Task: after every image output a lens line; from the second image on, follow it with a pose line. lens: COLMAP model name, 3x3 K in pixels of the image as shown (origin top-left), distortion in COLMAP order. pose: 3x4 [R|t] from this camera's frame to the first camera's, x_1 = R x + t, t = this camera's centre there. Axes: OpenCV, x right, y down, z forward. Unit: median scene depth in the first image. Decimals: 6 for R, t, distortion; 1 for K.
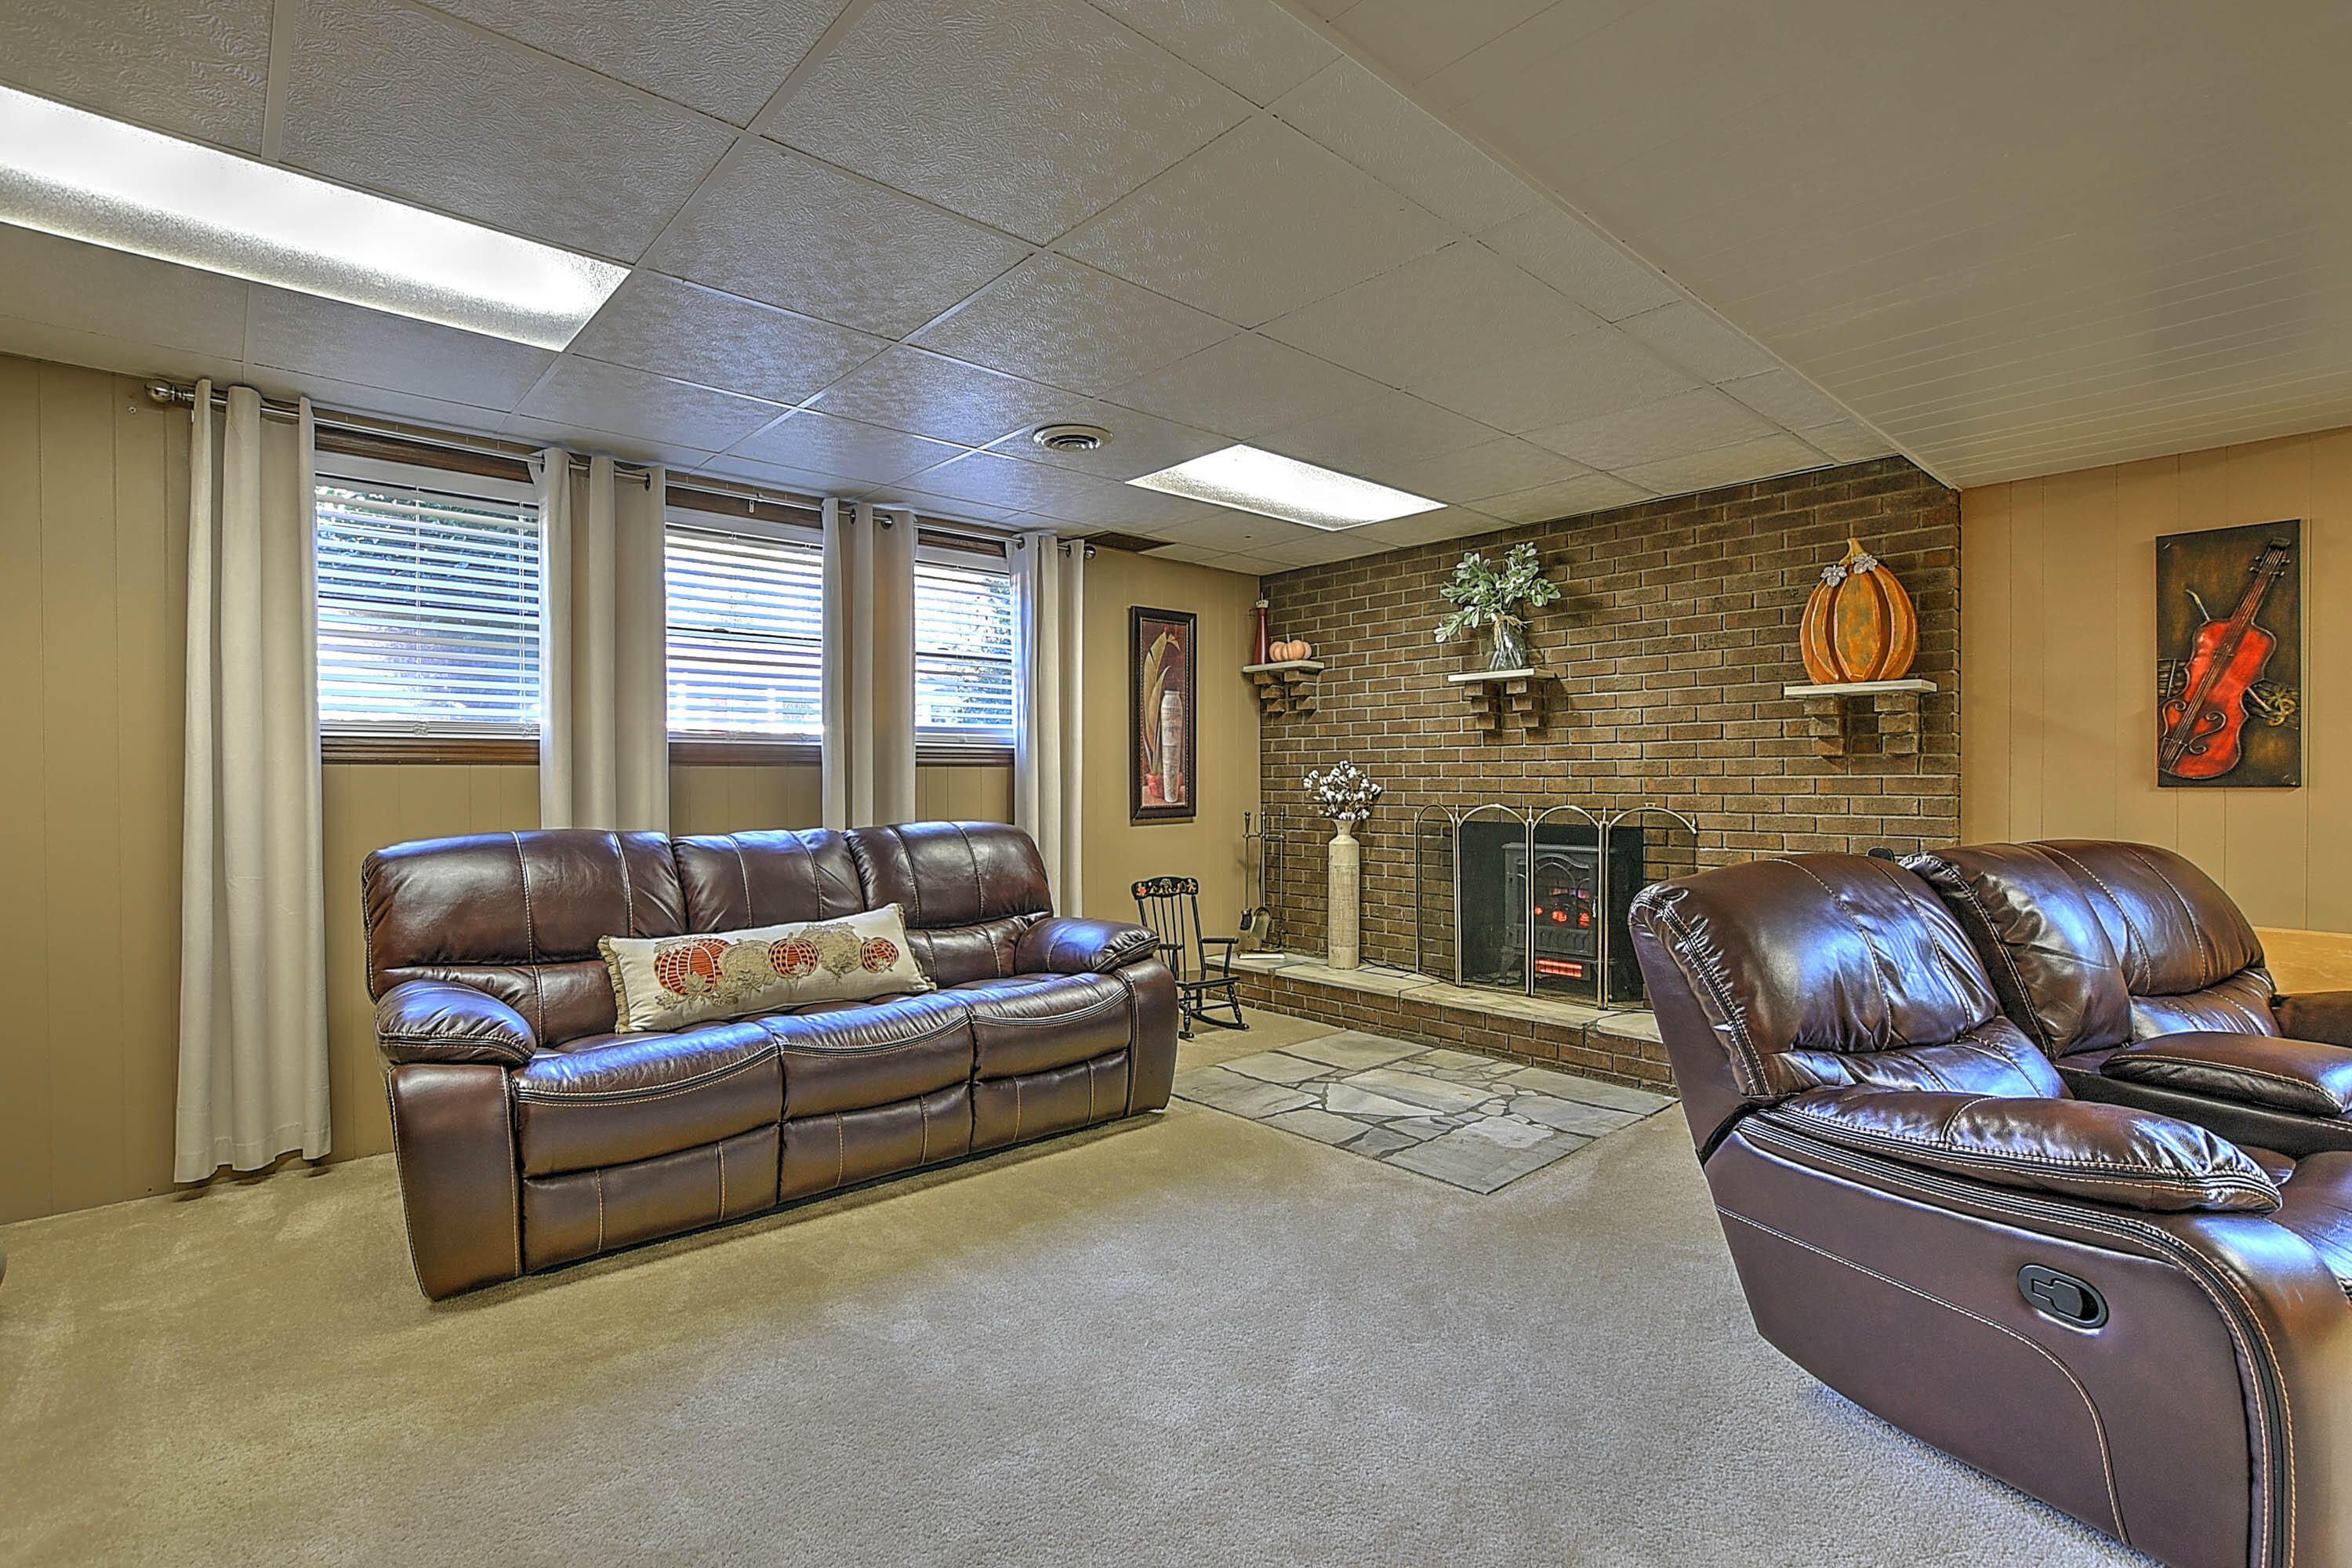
lens RADIAL K [[1083.0, 0, 1165.0], [0, 1083.0, 790.4], [0, 0, 1]] dist [-0.019184, 0.004619]
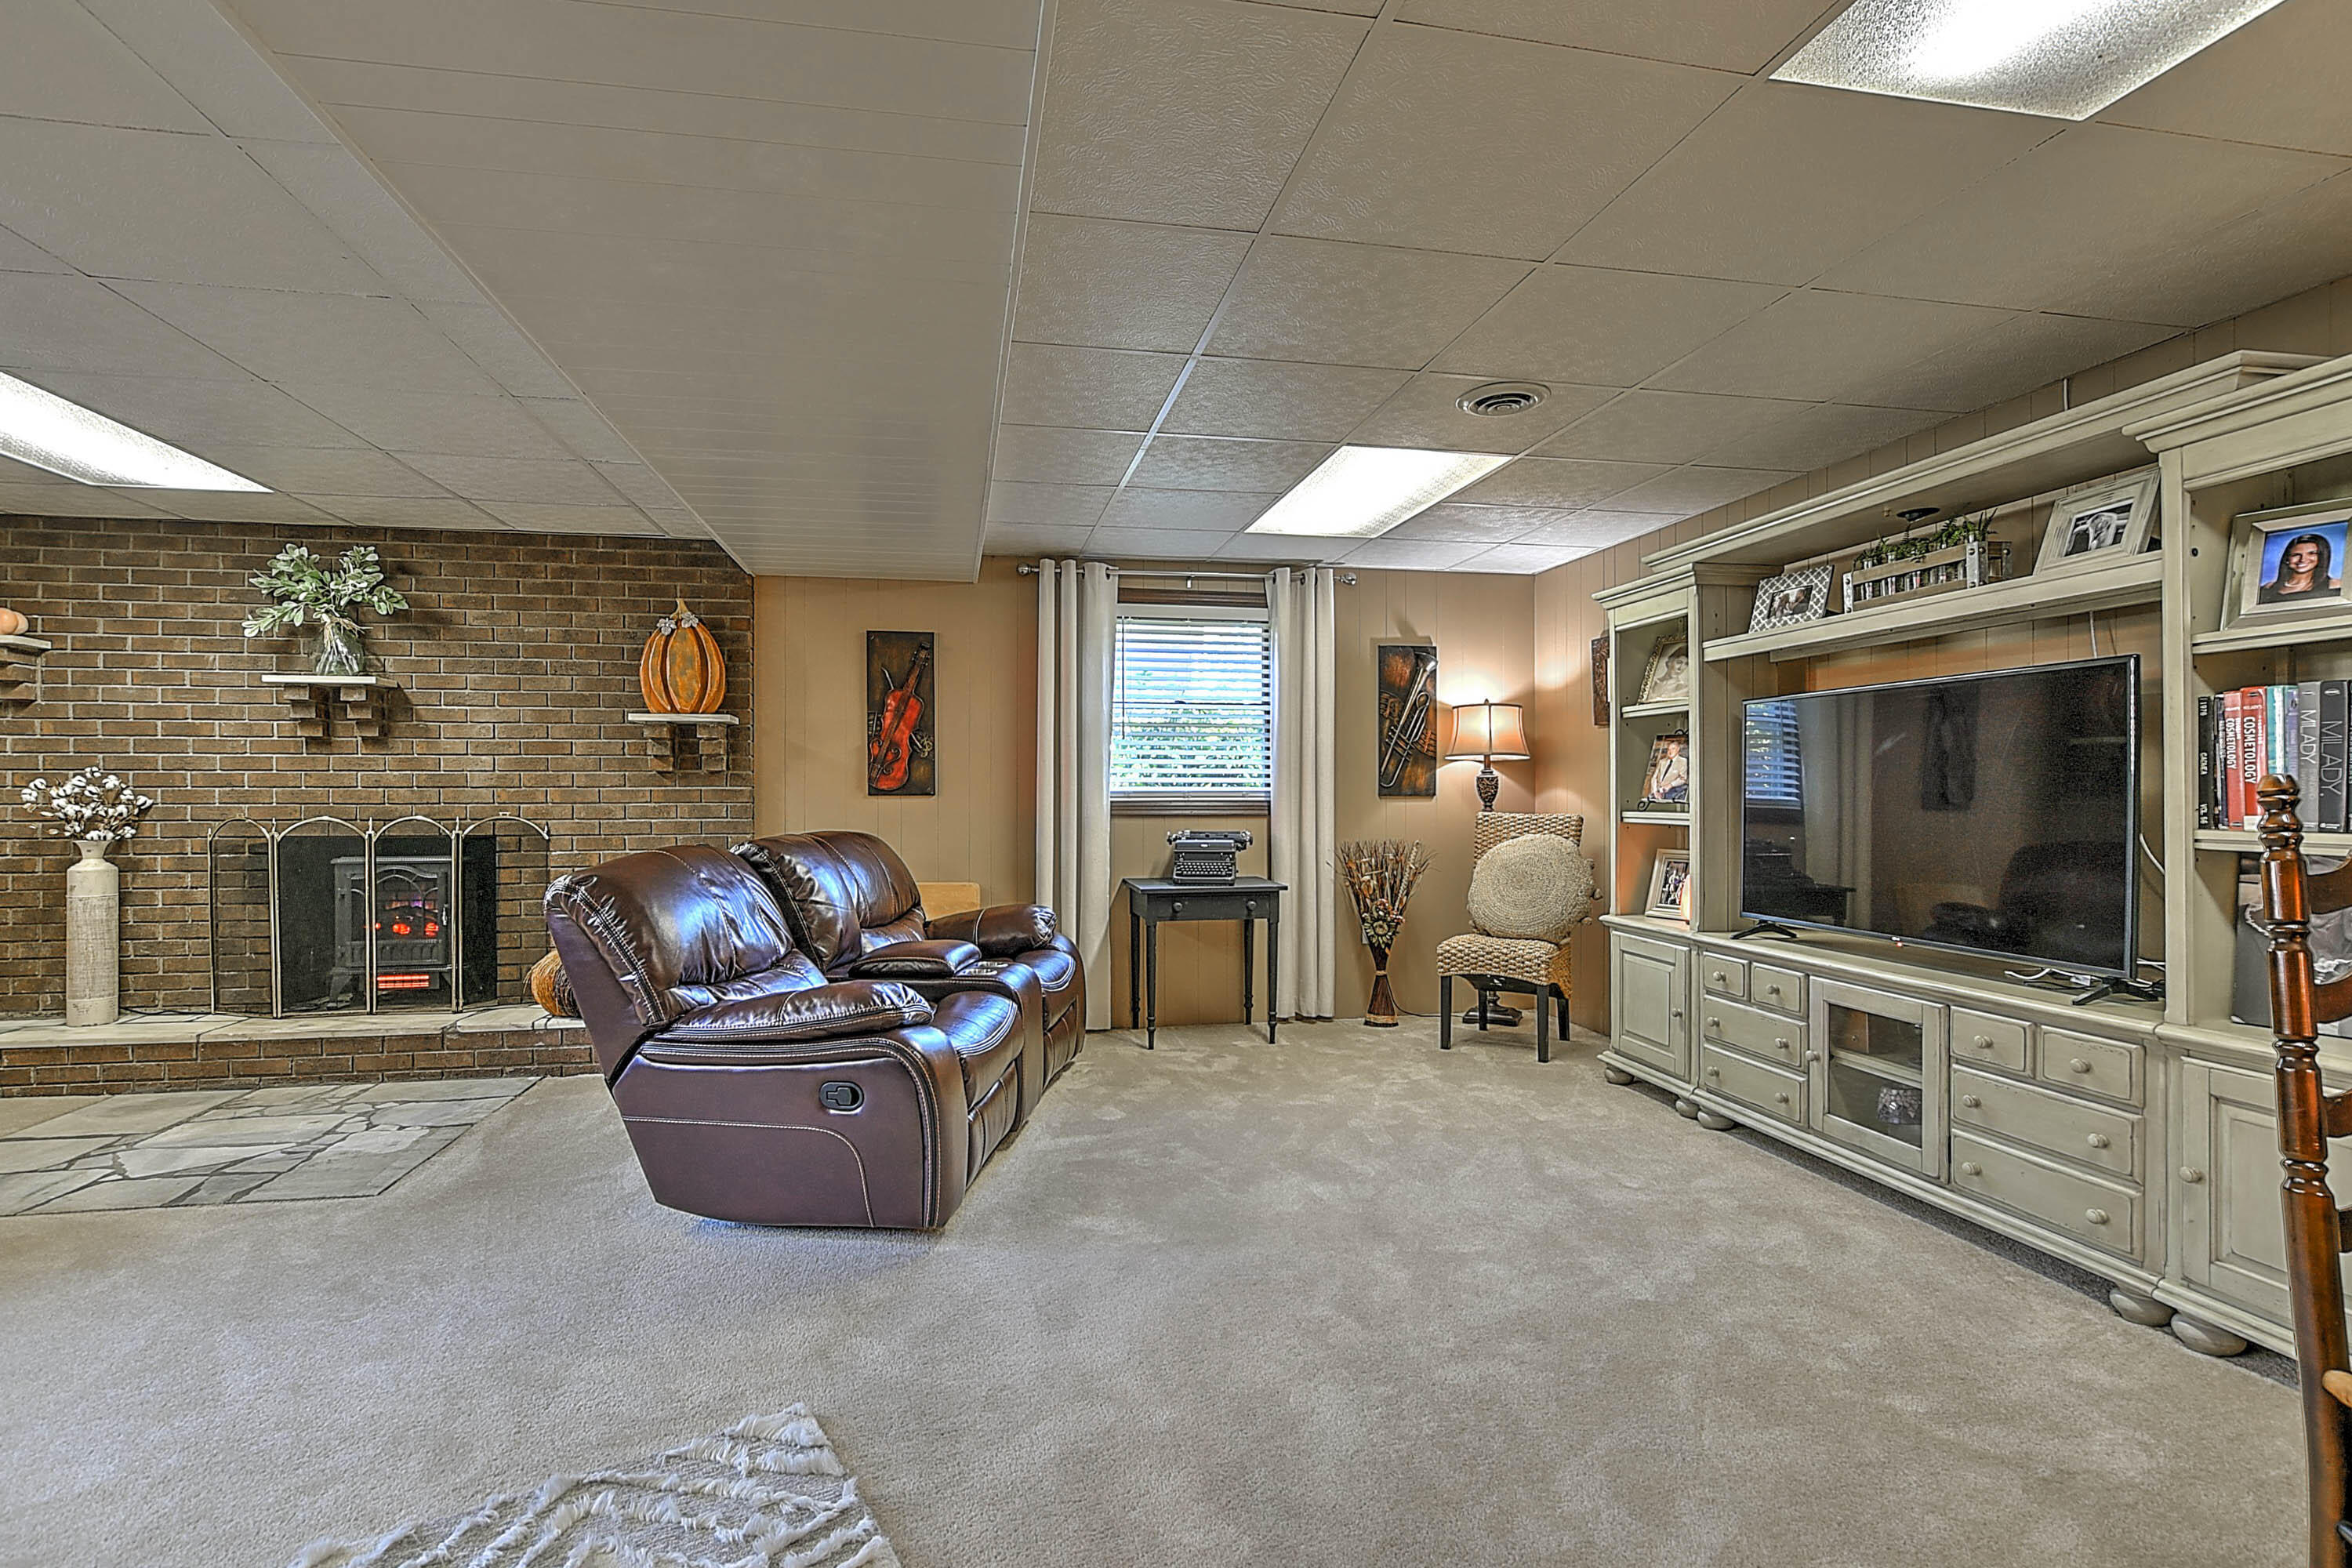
lens RADIAL K [[1083.0, 0, 1165.0], [0, 1083.0, 790.4], [0, 0, 1]] dist [-0.019184, 0.004619]
pose [[0.514661, 0.001046, 0.857393, -0.154215], [0.008575, 0.999943, -0.006367, 0.002688], [-0.857351, 0.010629, 0.514623, -0.137240]]
